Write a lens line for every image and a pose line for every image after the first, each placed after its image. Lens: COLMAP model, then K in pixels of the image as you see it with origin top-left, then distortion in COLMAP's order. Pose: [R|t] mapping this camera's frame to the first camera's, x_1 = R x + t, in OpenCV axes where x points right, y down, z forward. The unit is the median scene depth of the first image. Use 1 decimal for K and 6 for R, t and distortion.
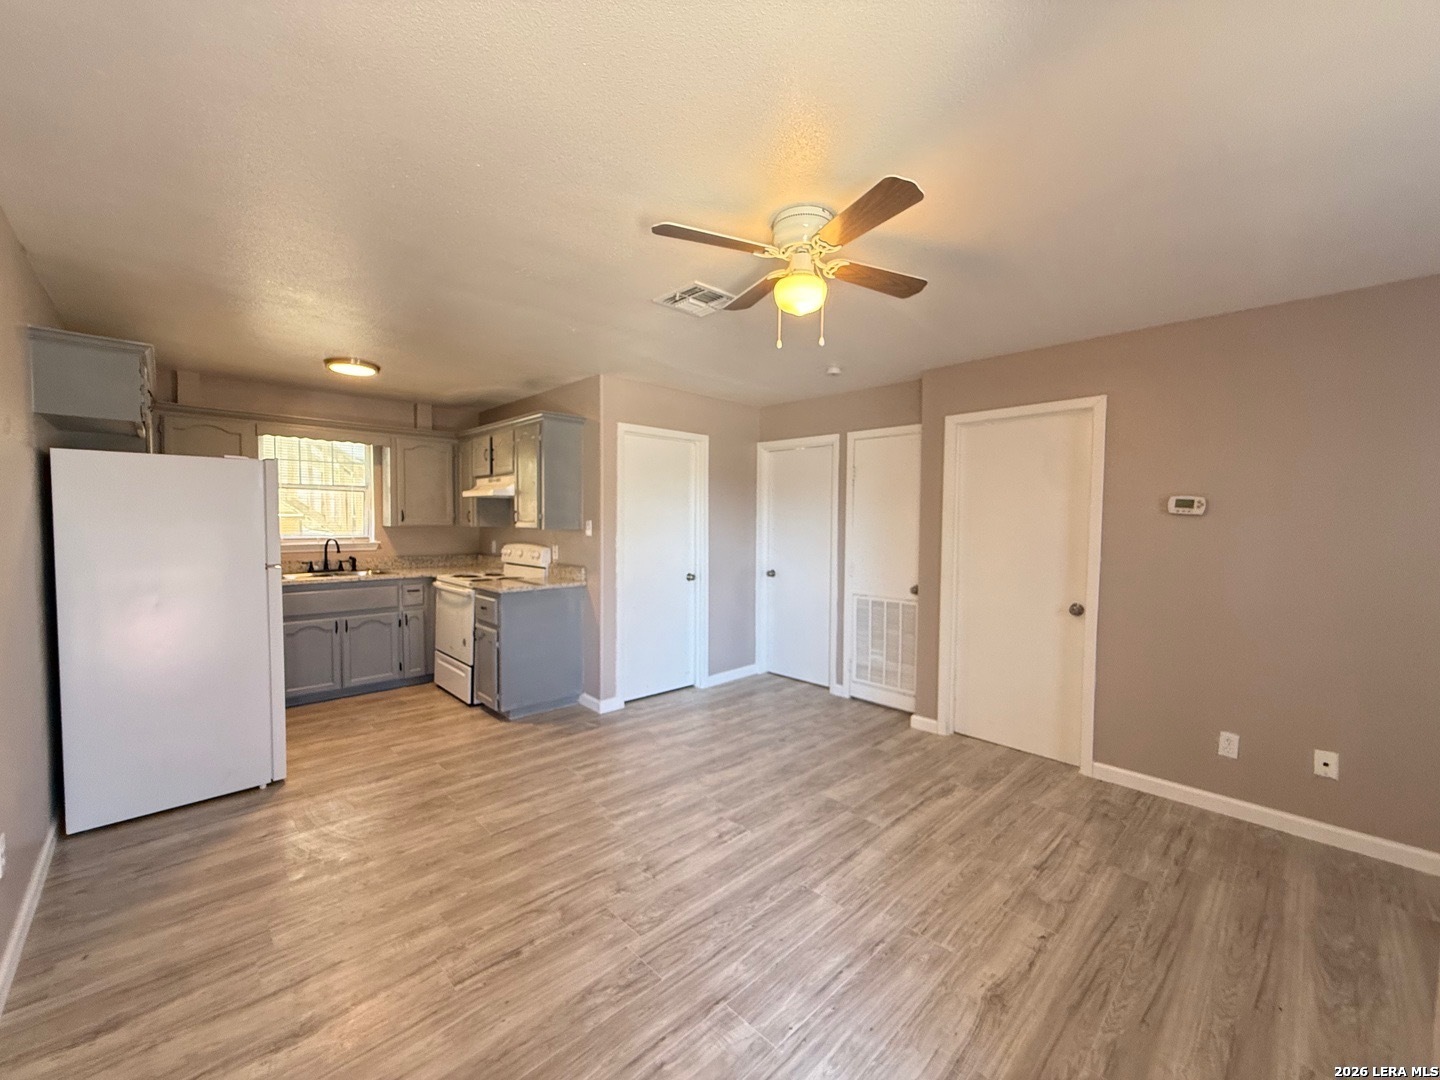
lens RADIAL K [[572.9, 0, 718.9], [0, 572.9, 539.4], [0, 0, 1]] dist [0.002222, 0.000025]
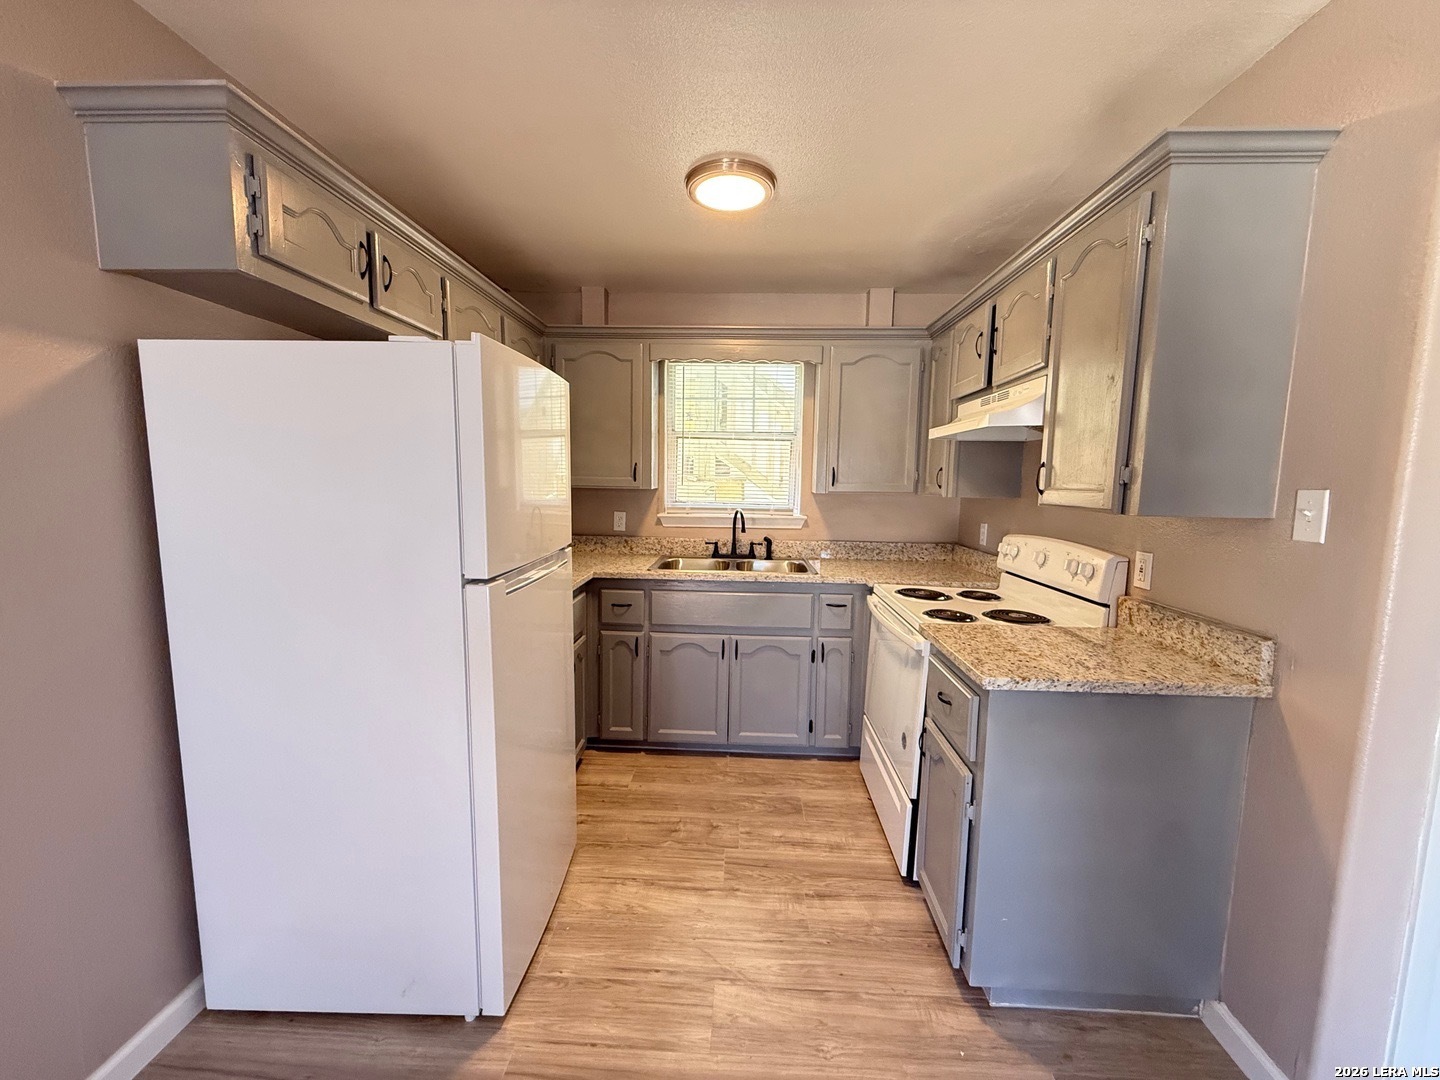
lens RADIAL K [[572.9, 0, 720.4], [0, 572.9, 543.4], [0, 0, 1]] dist [0.002222, 0.000025]
pose [[0.686815, 0.084102, -0.721950, -0.323180], [-0.035669, 0.995986, 0.082092, -0.027104], [0.725957, -0.030631, 0.687058, 0.838826]]
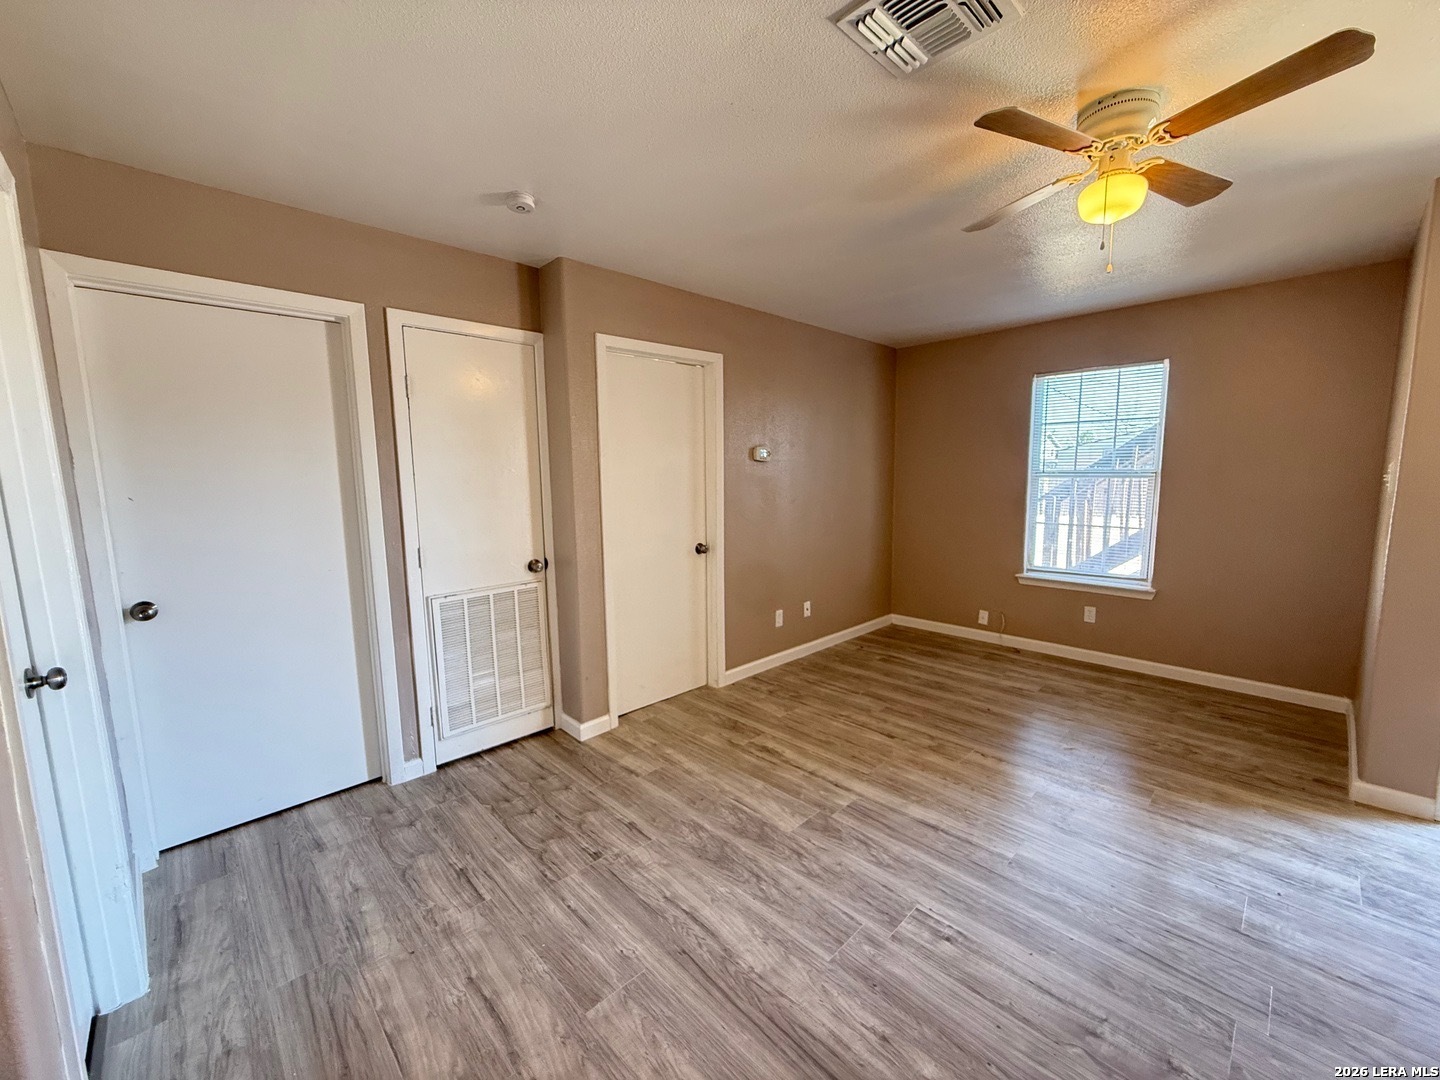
lens RADIAL K [[572.9, 0, 728.7], [0, 572.9, 538.9], [0, 0, 1]] dist [0.002222, 0.000025]
pose [[-0.002865, -0.129244, 0.991609, -0.535101], [0.046211, 0.990536, 0.129238, -0.039597], [-0.998928, 0.046193, 0.003135, 1.093661]]
